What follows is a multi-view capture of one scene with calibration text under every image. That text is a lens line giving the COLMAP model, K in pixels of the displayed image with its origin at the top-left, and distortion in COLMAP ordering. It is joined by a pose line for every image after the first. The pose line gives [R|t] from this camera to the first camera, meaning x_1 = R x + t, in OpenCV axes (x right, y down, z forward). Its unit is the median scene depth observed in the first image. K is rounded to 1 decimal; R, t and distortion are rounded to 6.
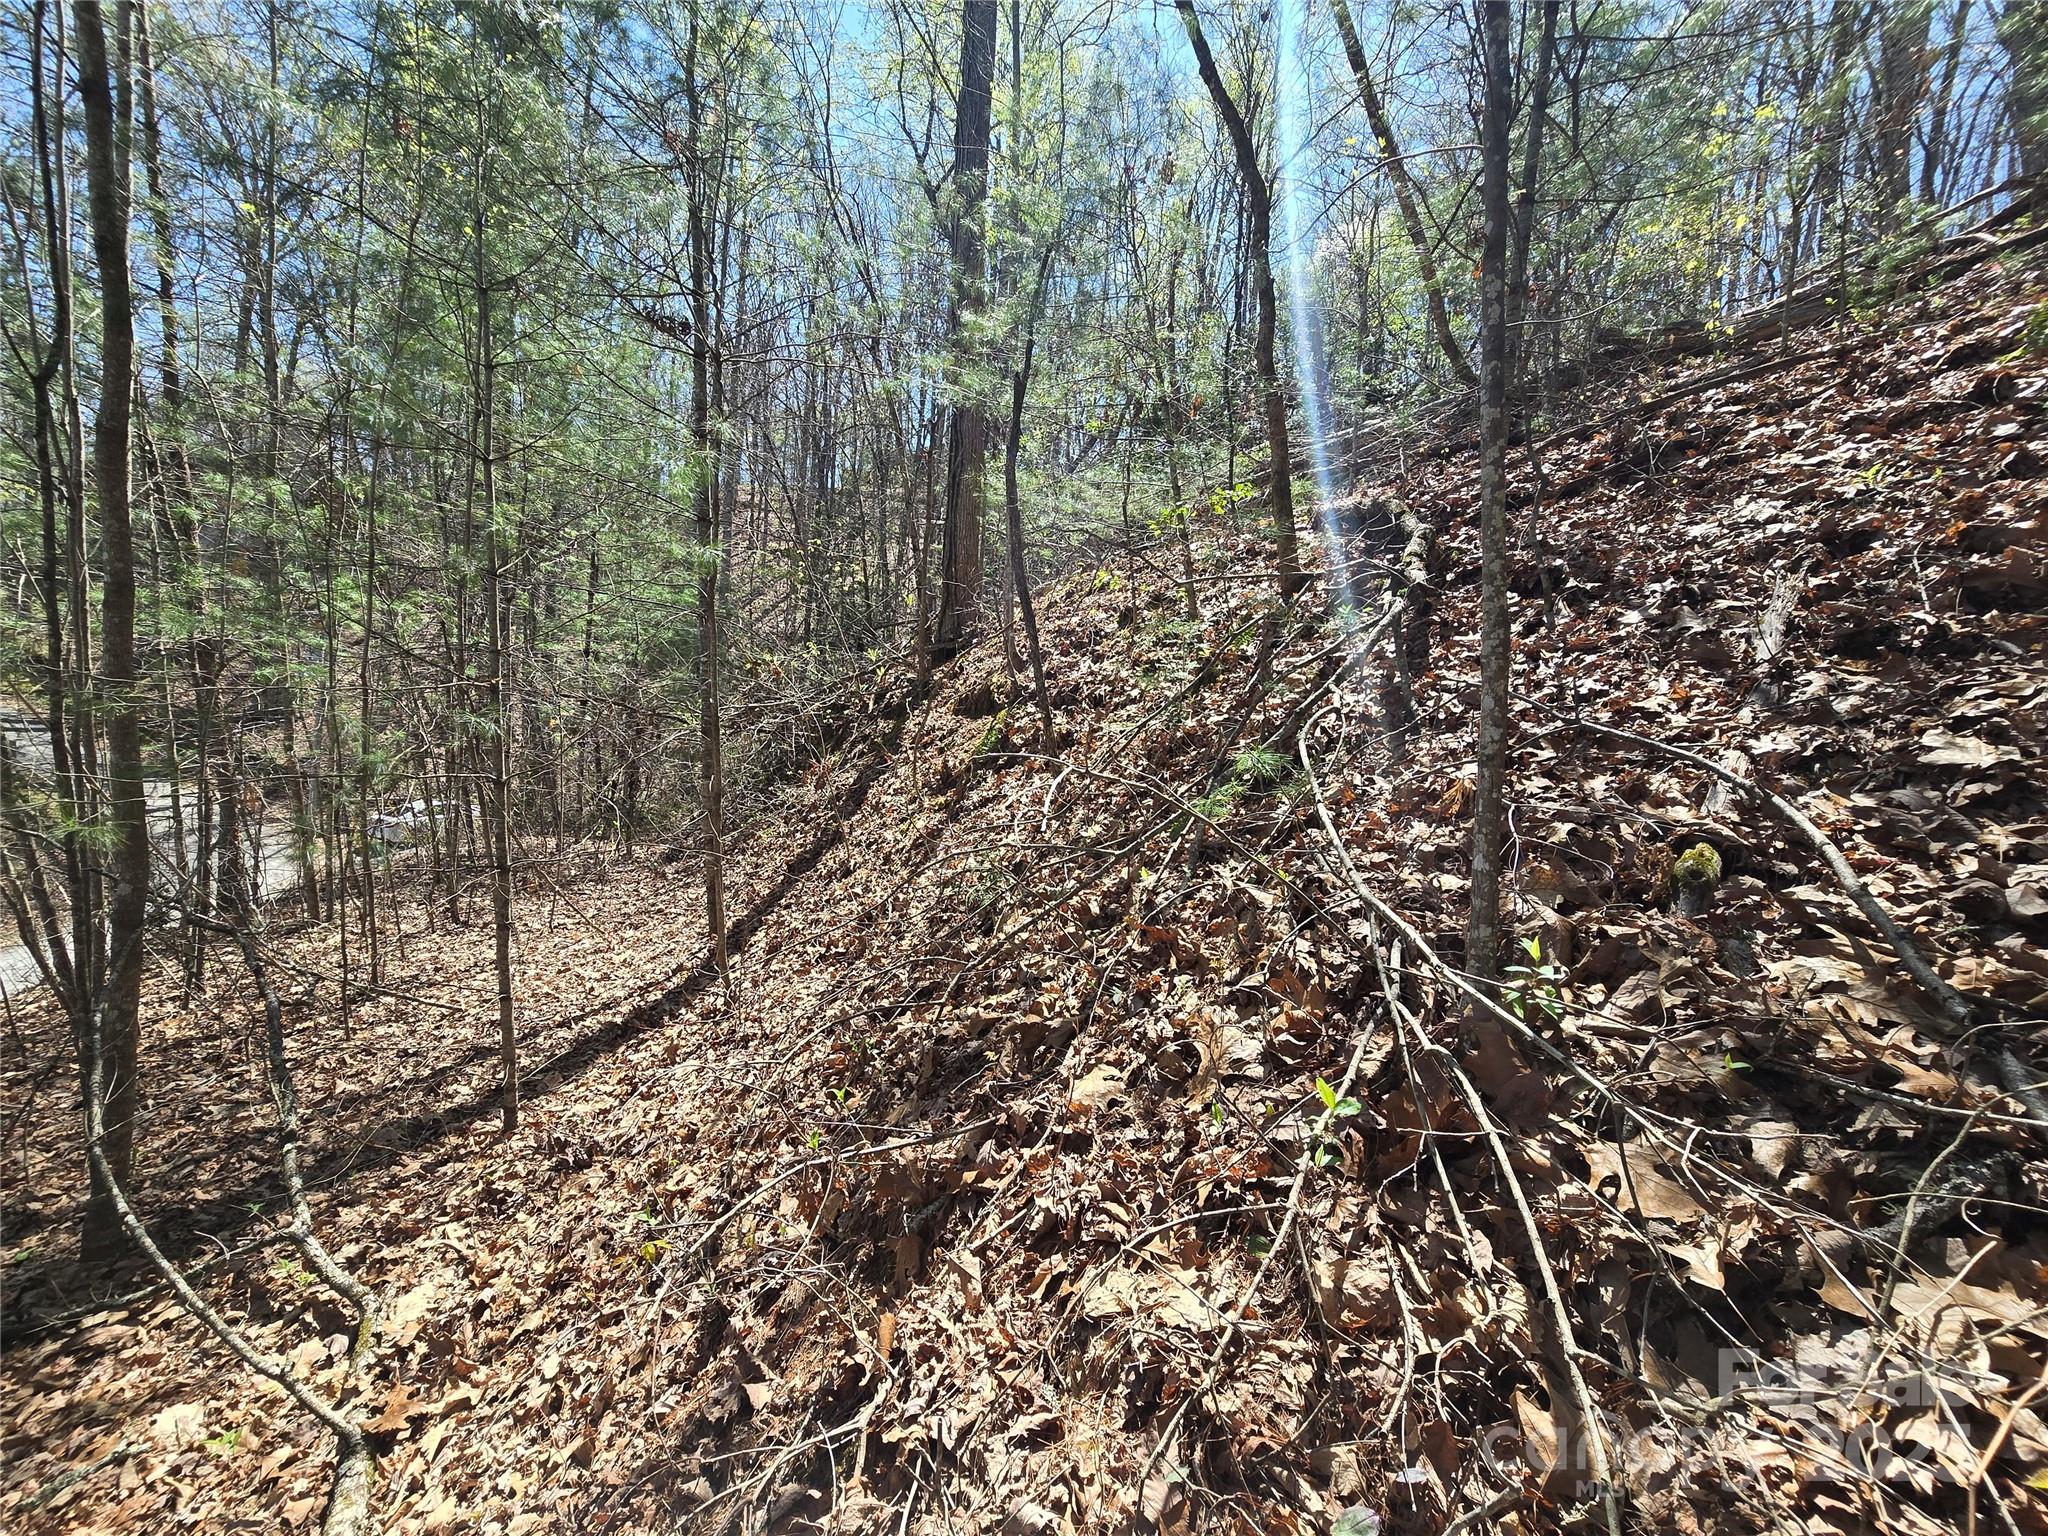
lens RADIAL K [[828.1, 0, 1021.6], [0, 828.1, 765.7], [0, 0, 1]] dist [-0.002132, 0.001547]
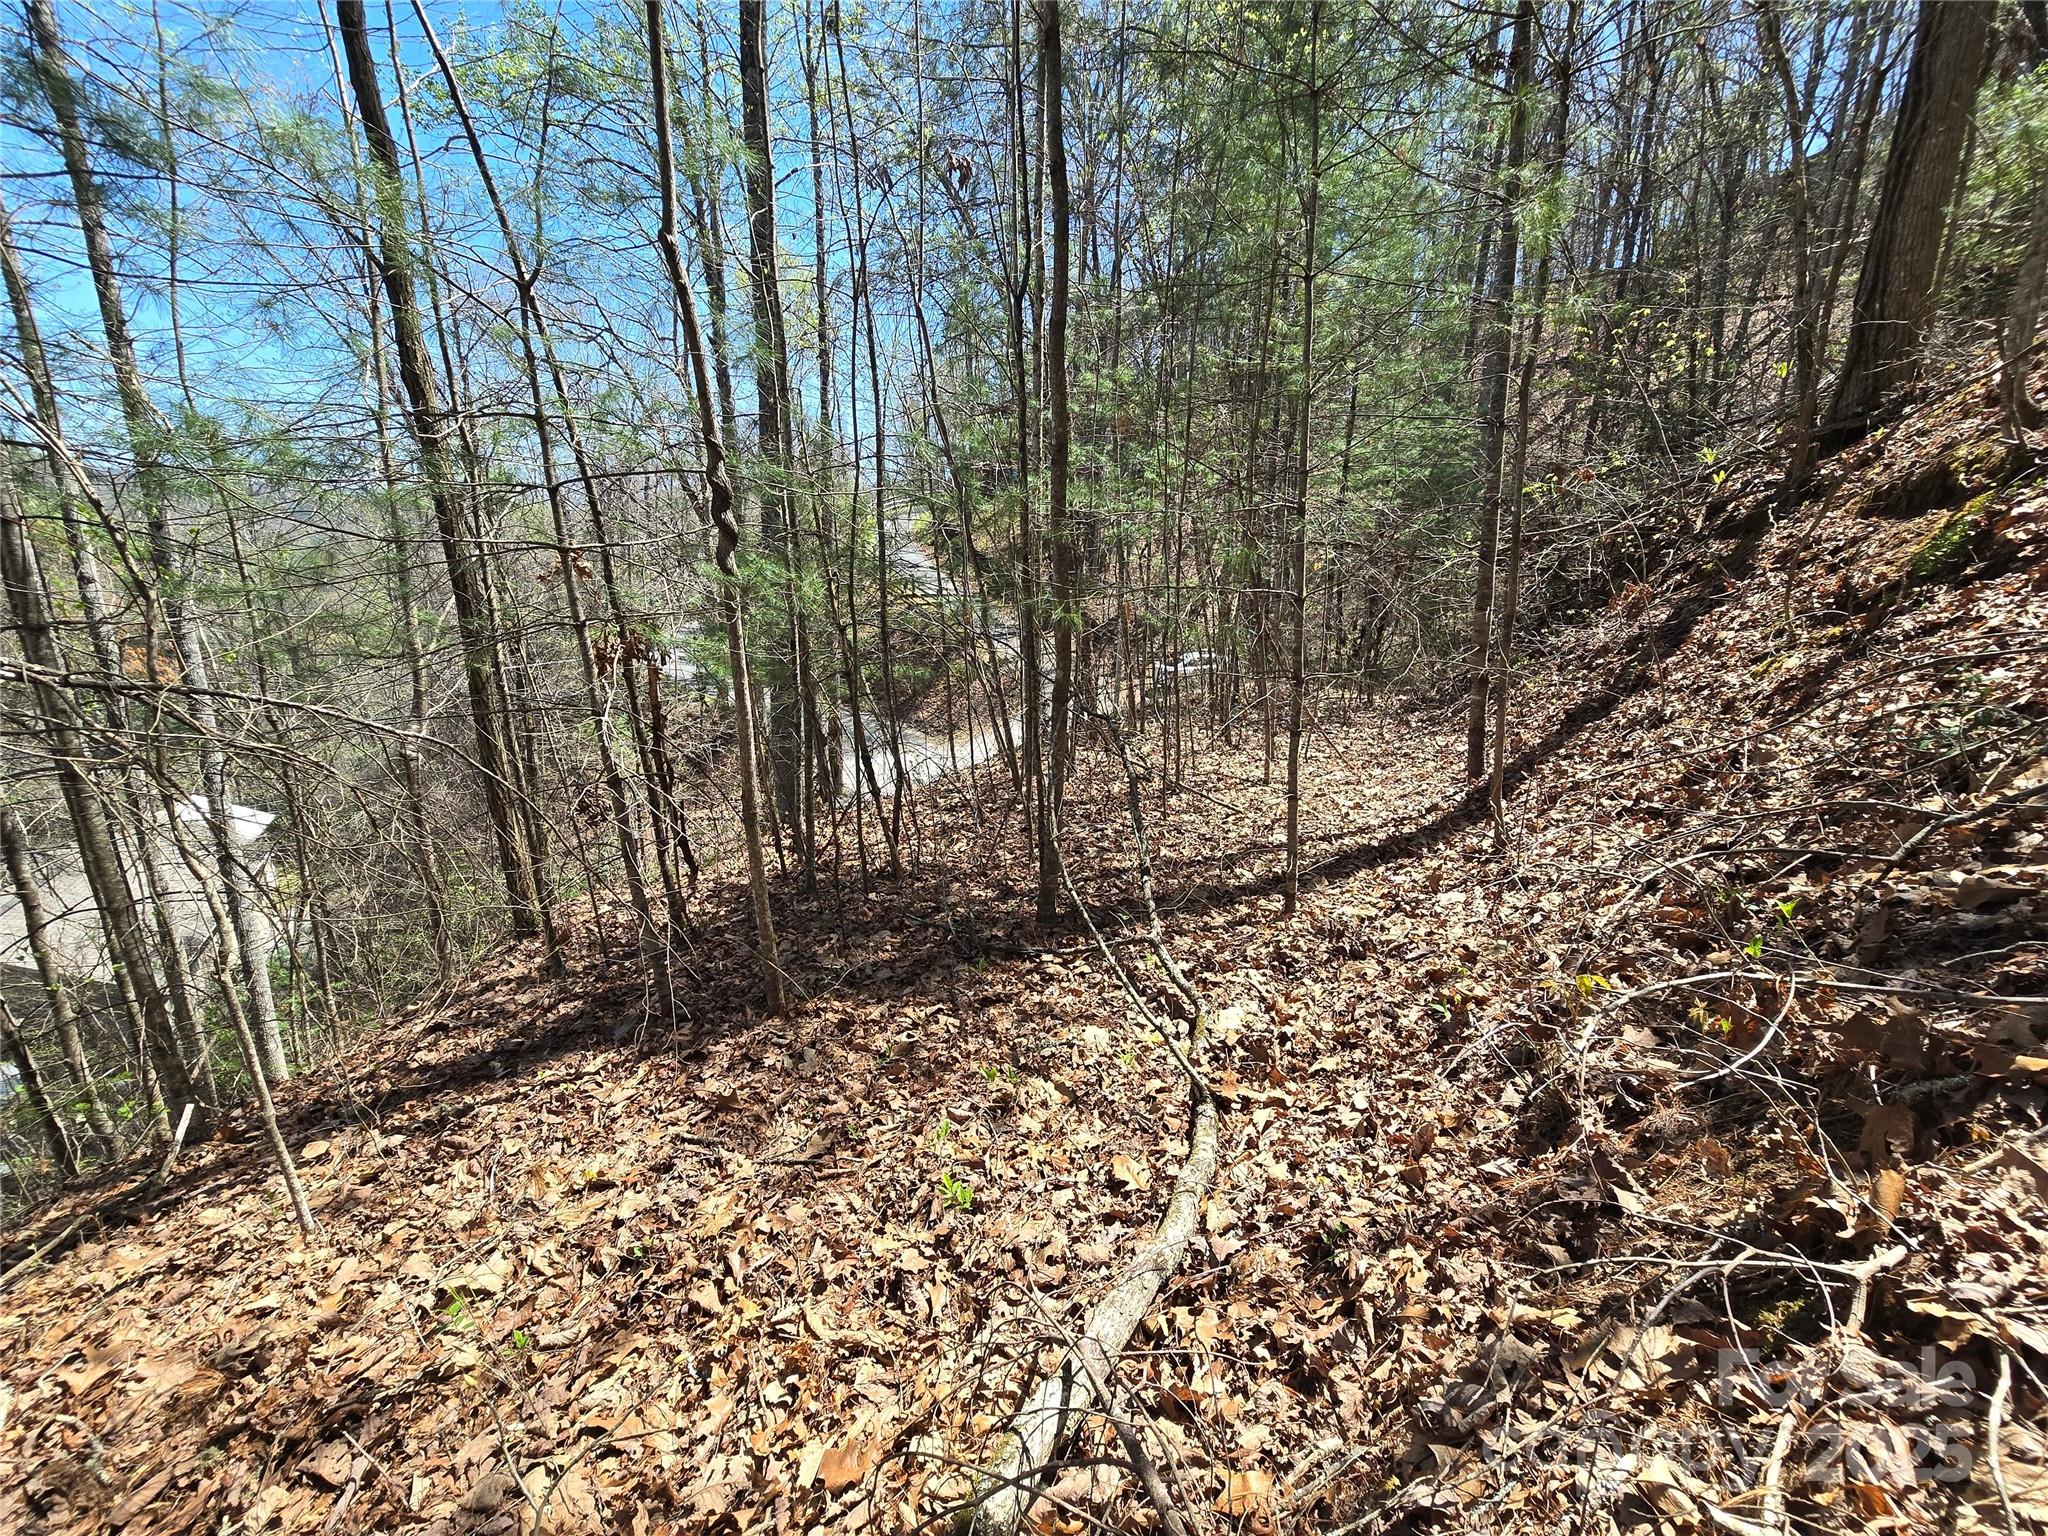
lens RADIAL K [[828.1, 0, 1023.5], [0, 828.1, 770.8], [0, 0, 1]] dist [-0.002132, 0.001547]
pose [[0.699334, 0.113155, -0.705782, -0.109291], [-0.005888, 0.988269, 0.152611, 0.089603], [0.714771, -0.102570, 0.691796, -0.029912]]
